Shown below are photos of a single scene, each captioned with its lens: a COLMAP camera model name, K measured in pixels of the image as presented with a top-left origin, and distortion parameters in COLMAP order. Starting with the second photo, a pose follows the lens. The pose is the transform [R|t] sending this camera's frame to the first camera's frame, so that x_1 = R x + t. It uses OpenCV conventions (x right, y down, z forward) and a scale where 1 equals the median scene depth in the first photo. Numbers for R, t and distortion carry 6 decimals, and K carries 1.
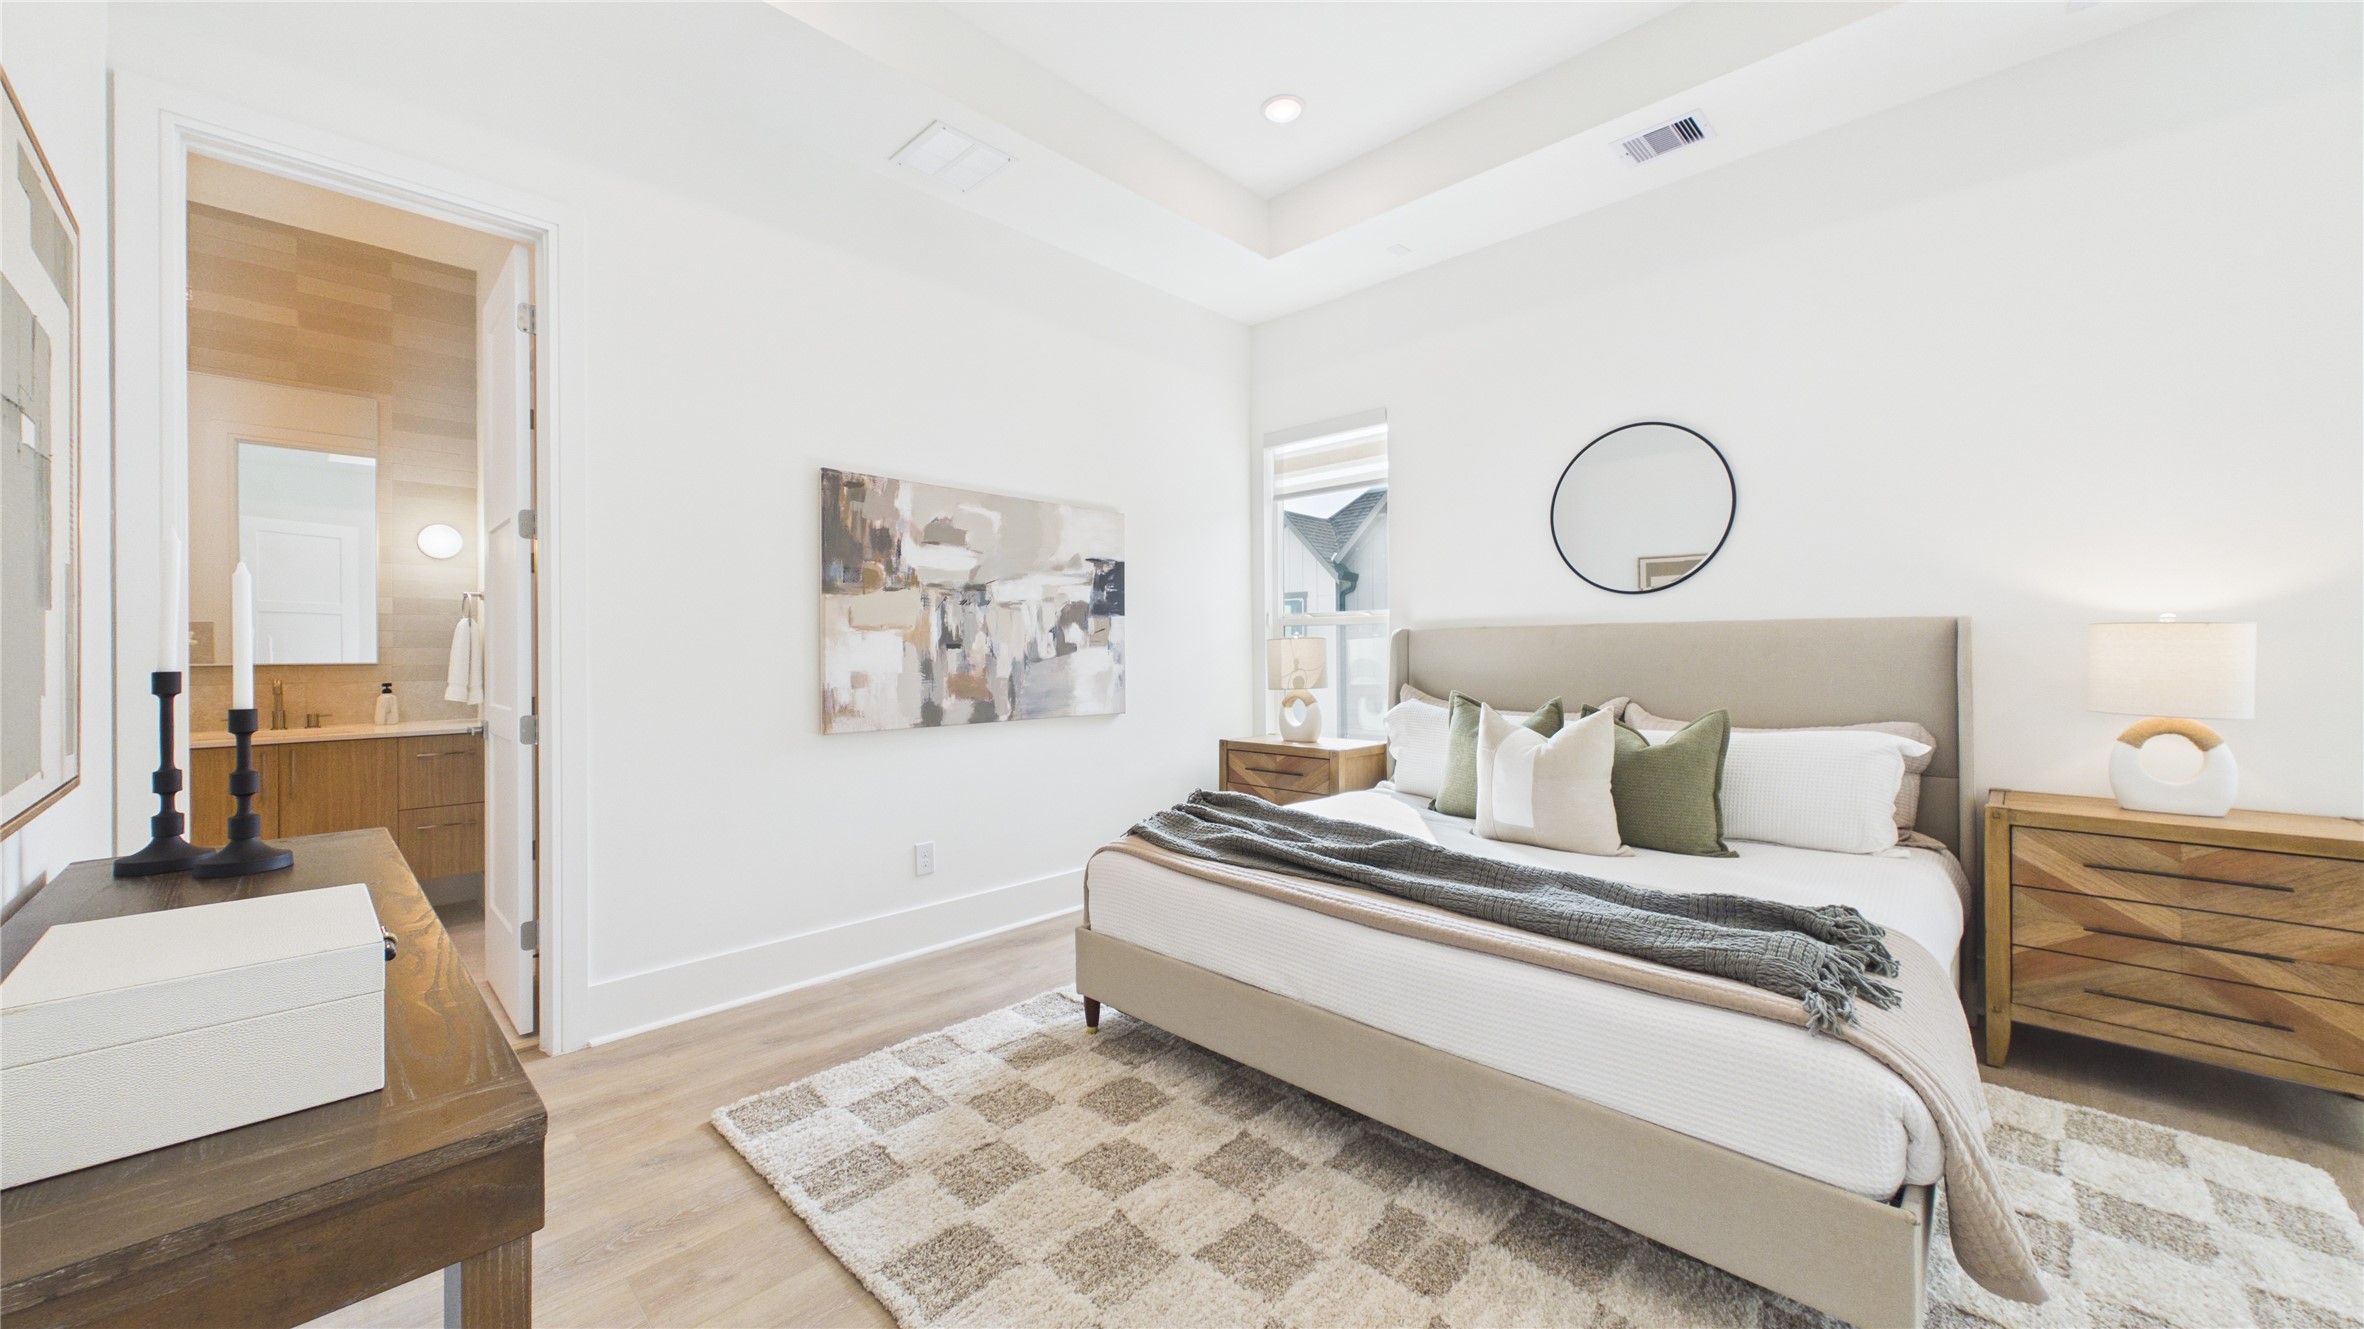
lens RADIAL K [[867.9, 0, 1181.2], [0, 867.9, 651.0], [0, 0, 1]] dist [0.003411, -0.000407]
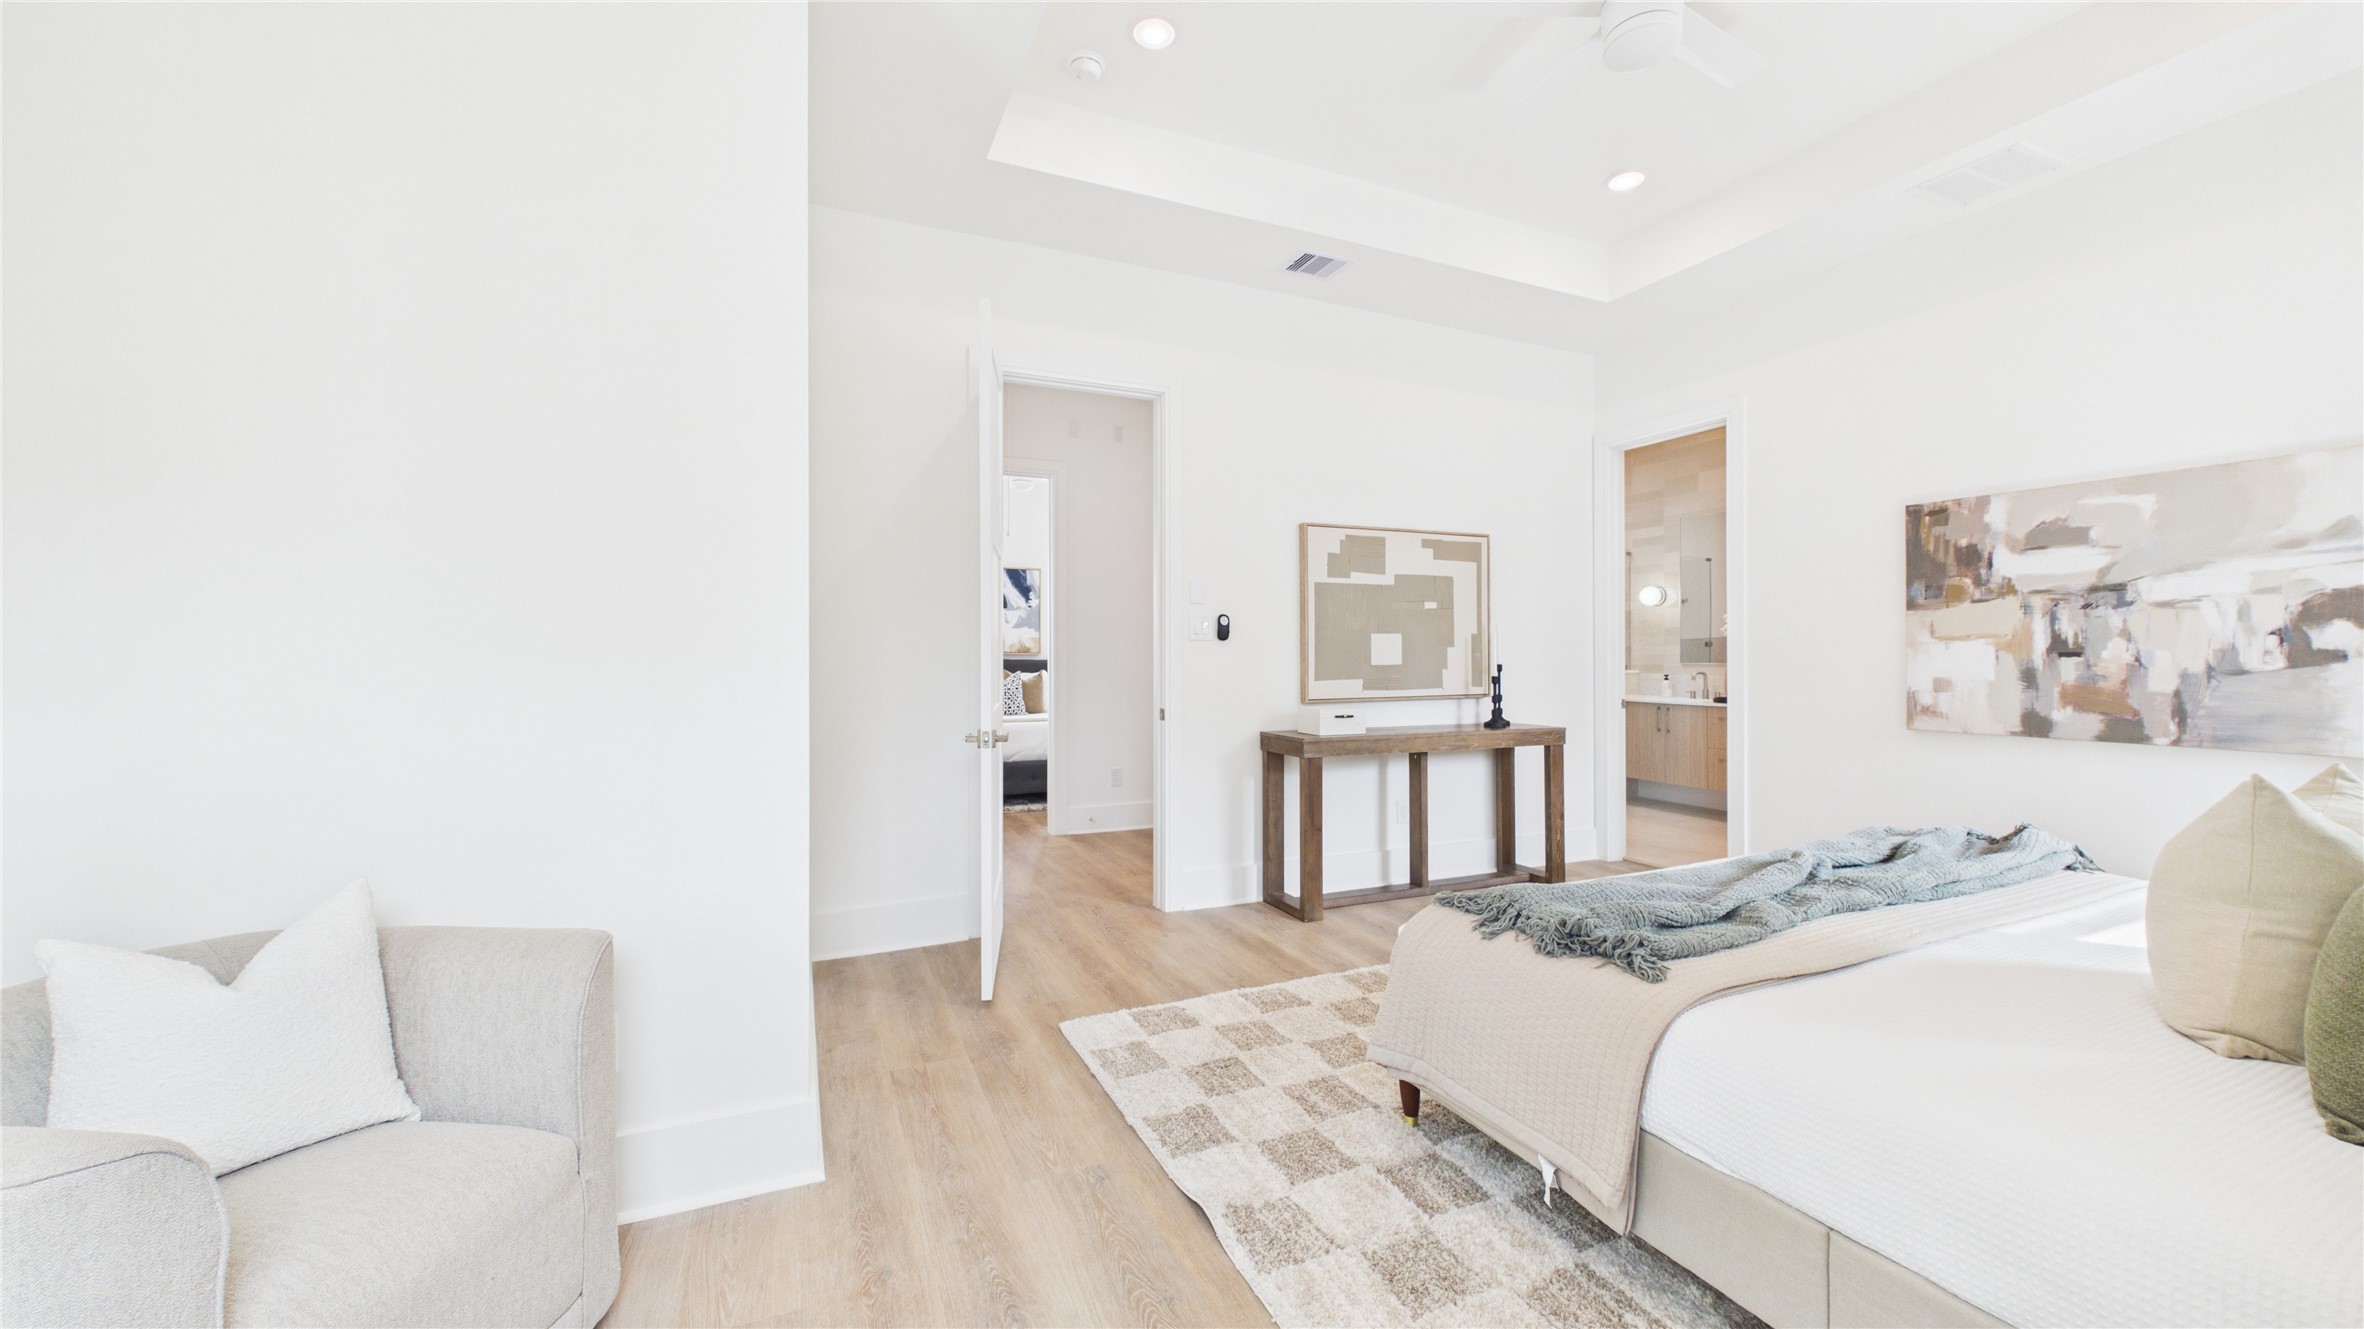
lens RADIAL K [[867.9, 0, 1179.2], [0, 867.9, 658.6], [0, 0, 1]] dist [0.003411, -0.000407]
pose [[-0.375090, 0.004027, -0.926980, 1.003055], [-0.000095, 0.999990, 0.004383, -0.005449], [0.926988, 0.001732, -0.375086, 0.488647]]
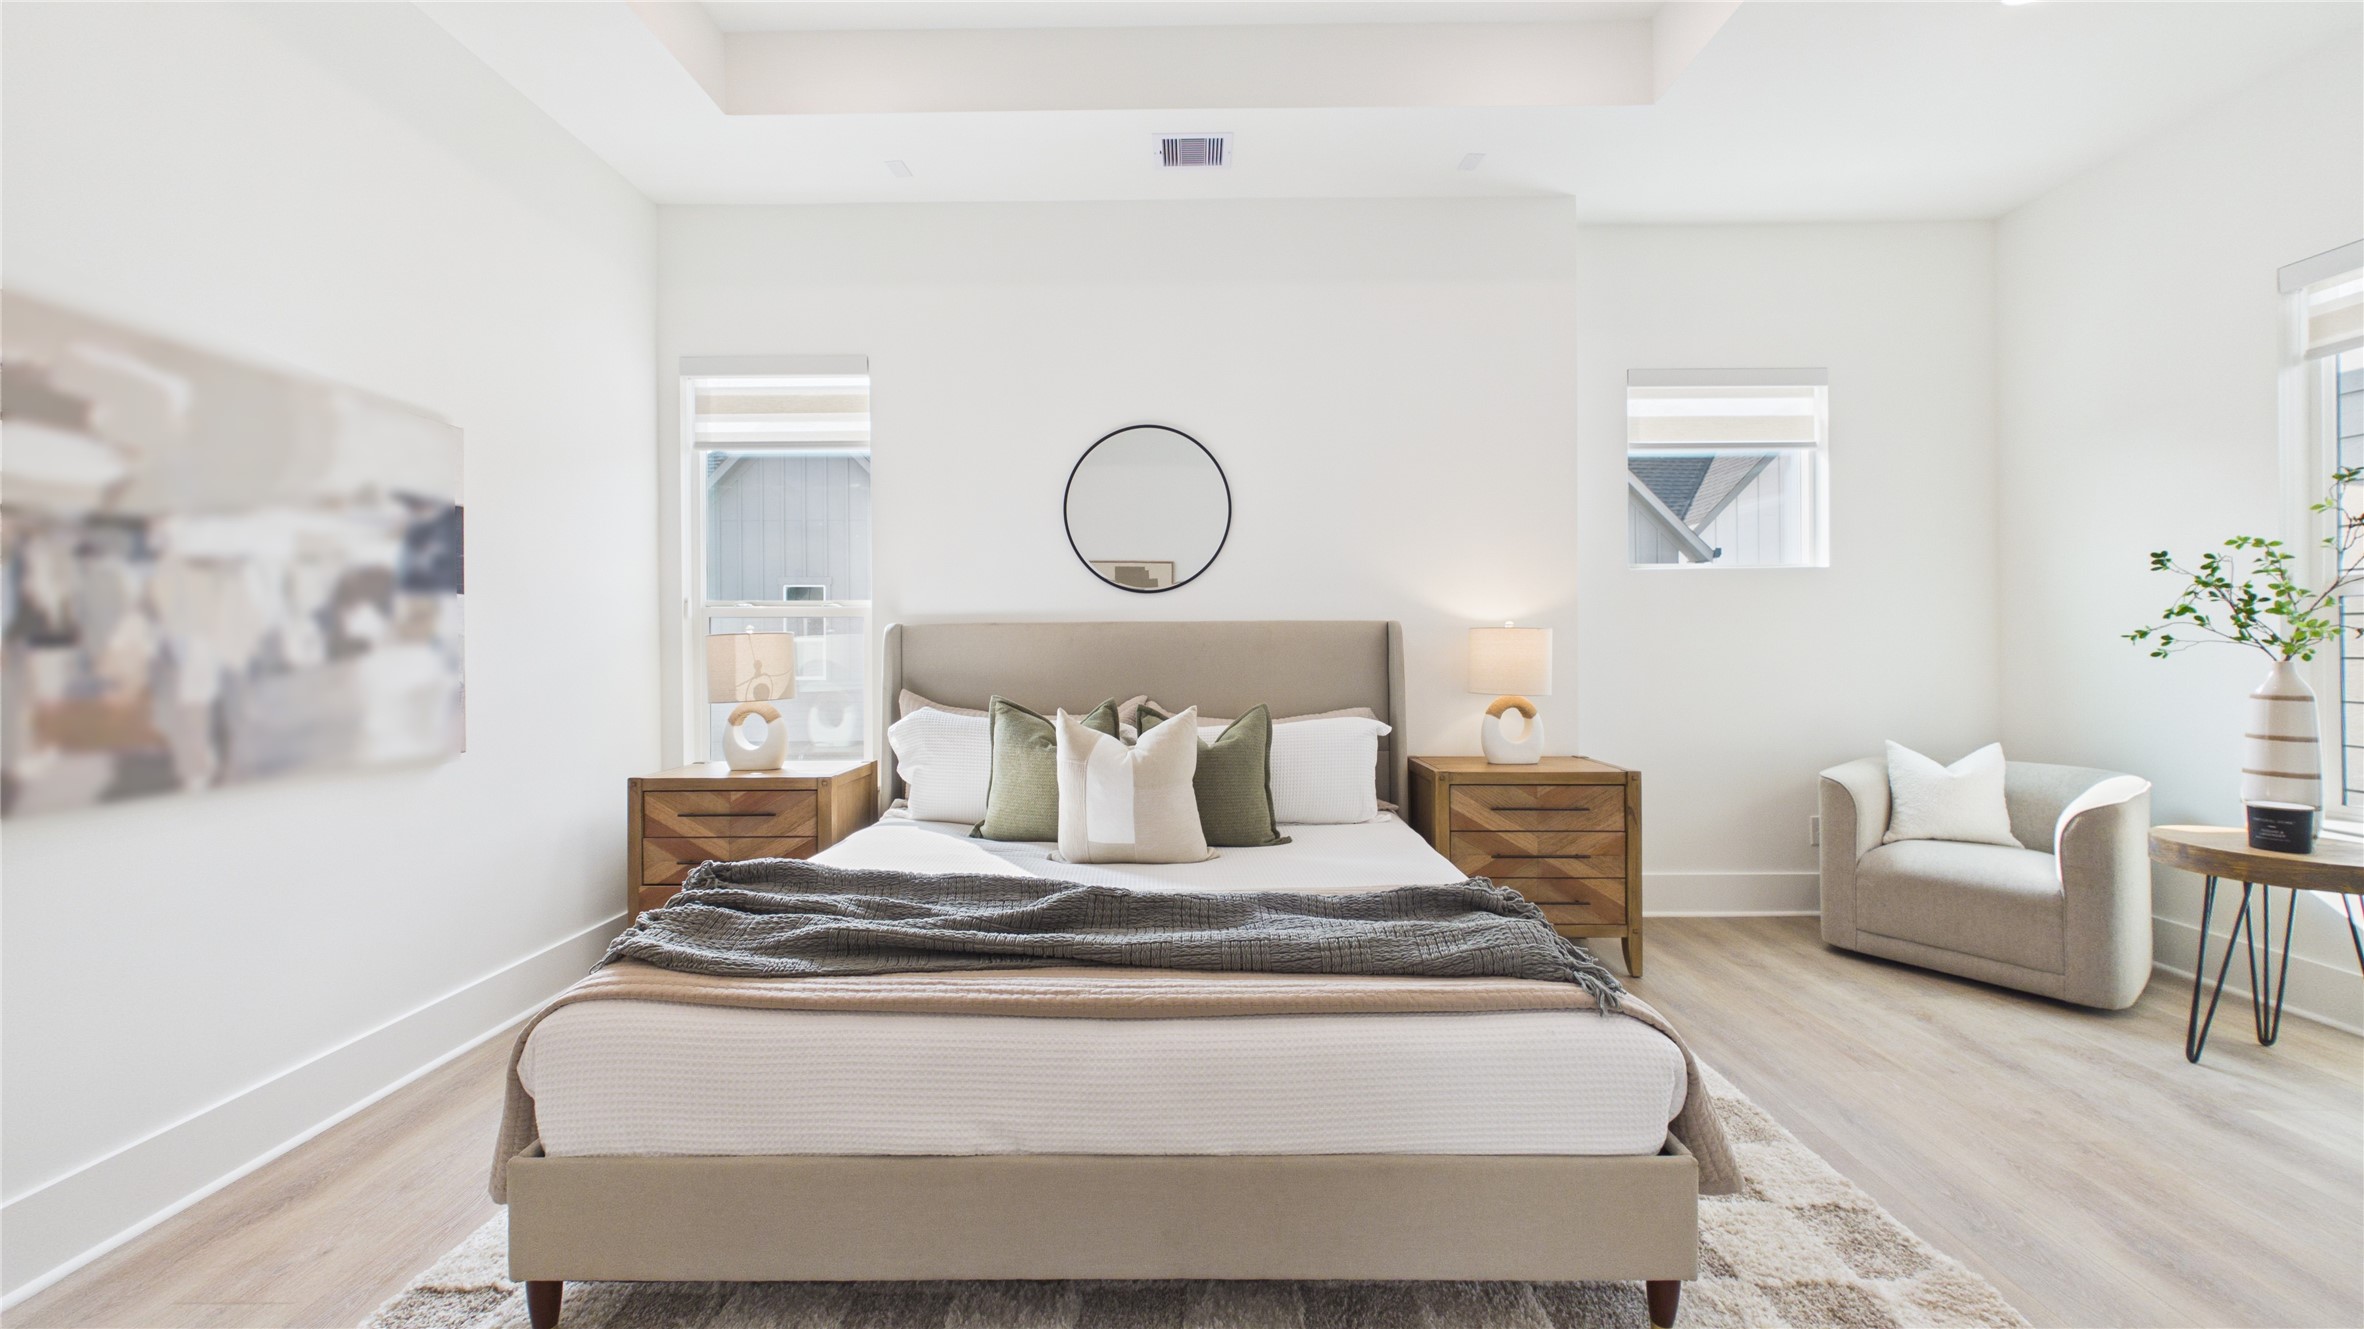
lens RADIAL K [[867.9, 0, 1181.7], [0, 867.9, 647.0], [0, 0, 1]] dist [0.003411, -0.000407]
pose [[0.723991, -0.000293, 0.689809, -0.152579], [0.003266, 0.999990, -0.003003, 0.000362], [-0.689801, 0.004427, 0.723985, 0.251504]]
